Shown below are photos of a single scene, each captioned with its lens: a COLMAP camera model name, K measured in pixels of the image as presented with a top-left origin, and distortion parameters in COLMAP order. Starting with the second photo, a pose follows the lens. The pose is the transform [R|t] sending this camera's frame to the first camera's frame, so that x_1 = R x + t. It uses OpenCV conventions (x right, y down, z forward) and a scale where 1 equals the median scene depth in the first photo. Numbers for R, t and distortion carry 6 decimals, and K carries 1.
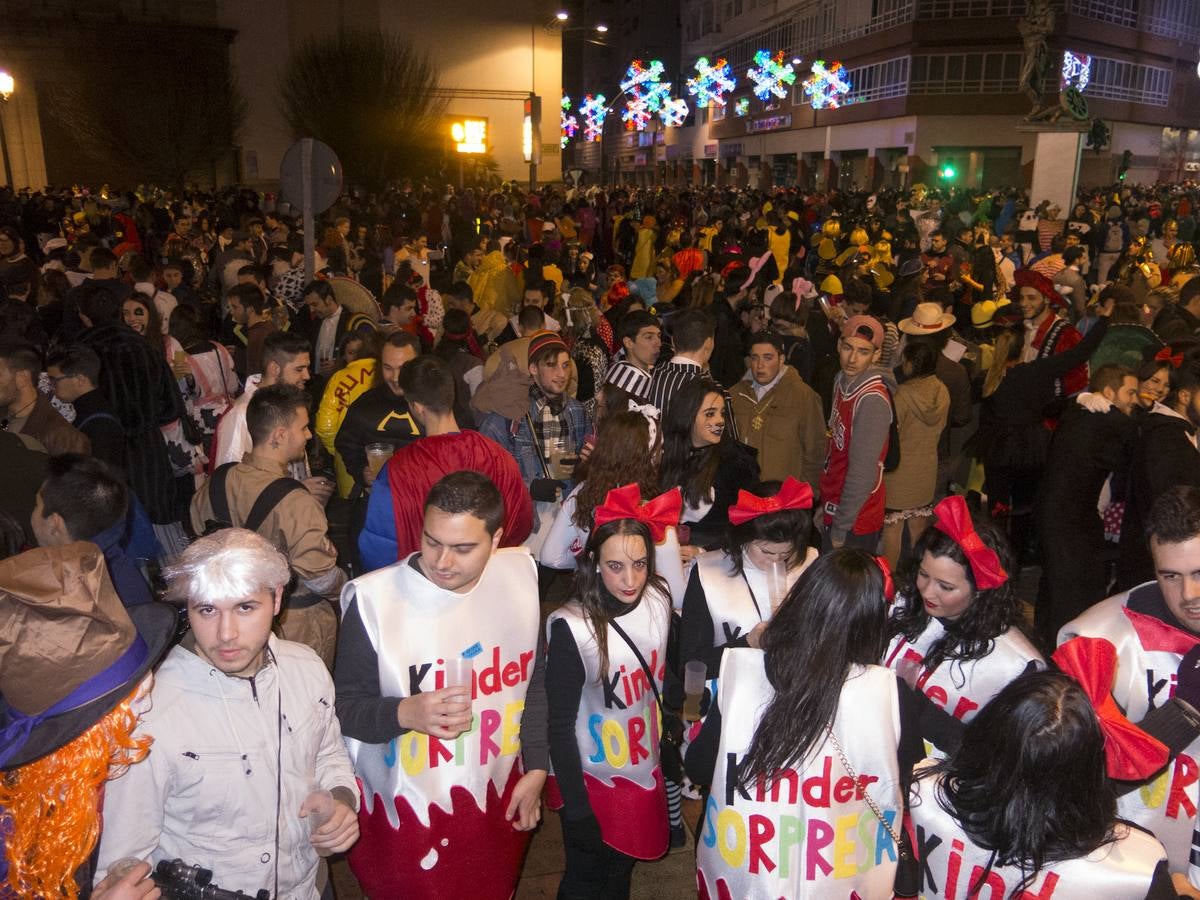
lens RADIAL K [[993.7, 0, 600.0], [0, 993.7, 450.0], [0, 0, 1]] dist [-0.015216, -0.011346]
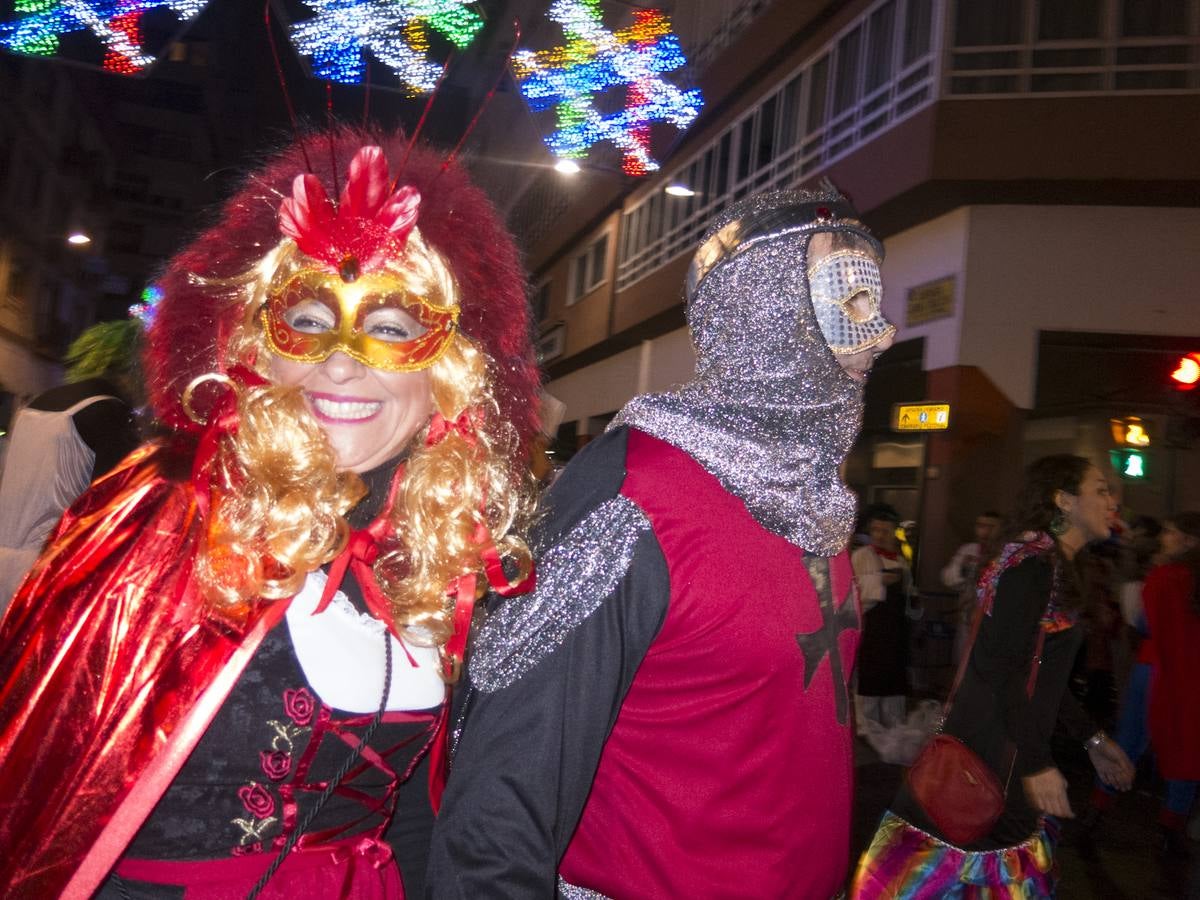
lens RADIAL K [[993.7, 0, 600.0], [0, 993.7, 450.0], [0, 0, 1]] dist [-0.015216, -0.011346]
pose [[0.987470, 0.092185, 0.128079, 0.204724], [-0.045380, 0.943232, -0.329021, -0.197558], [-0.151138, 0.319086, 0.935597, 0.801146]]
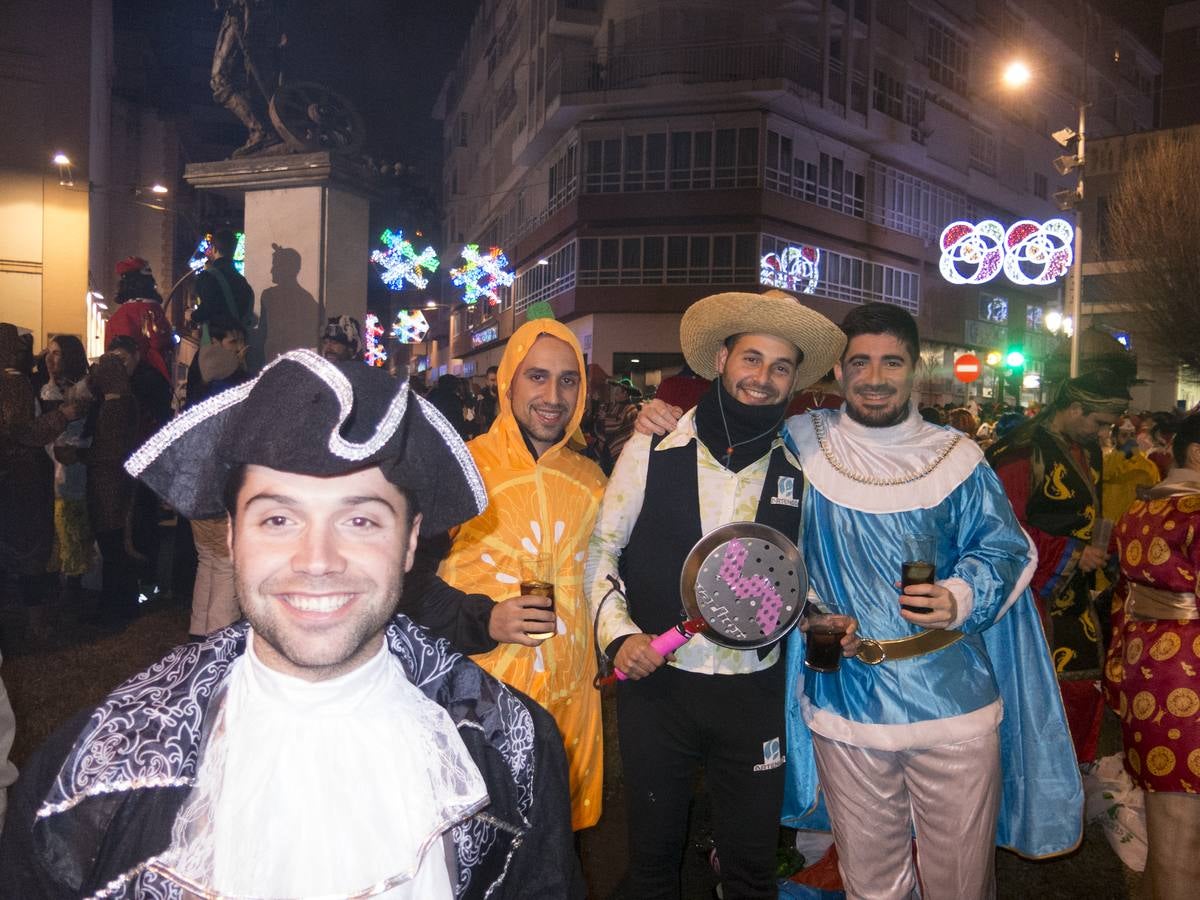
lens RADIAL K [[993.7, 0, 600.0], [0, 993.7, 450.0], [0, 0, 1]] dist [-0.015216, -0.011346]
pose [[0.993608, 0.014528, 0.111949, 0.237634], [0.011862, 0.972757, -0.231522, -0.054880], [-0.112263, 0.231370, 0.966367, 0.273941]]
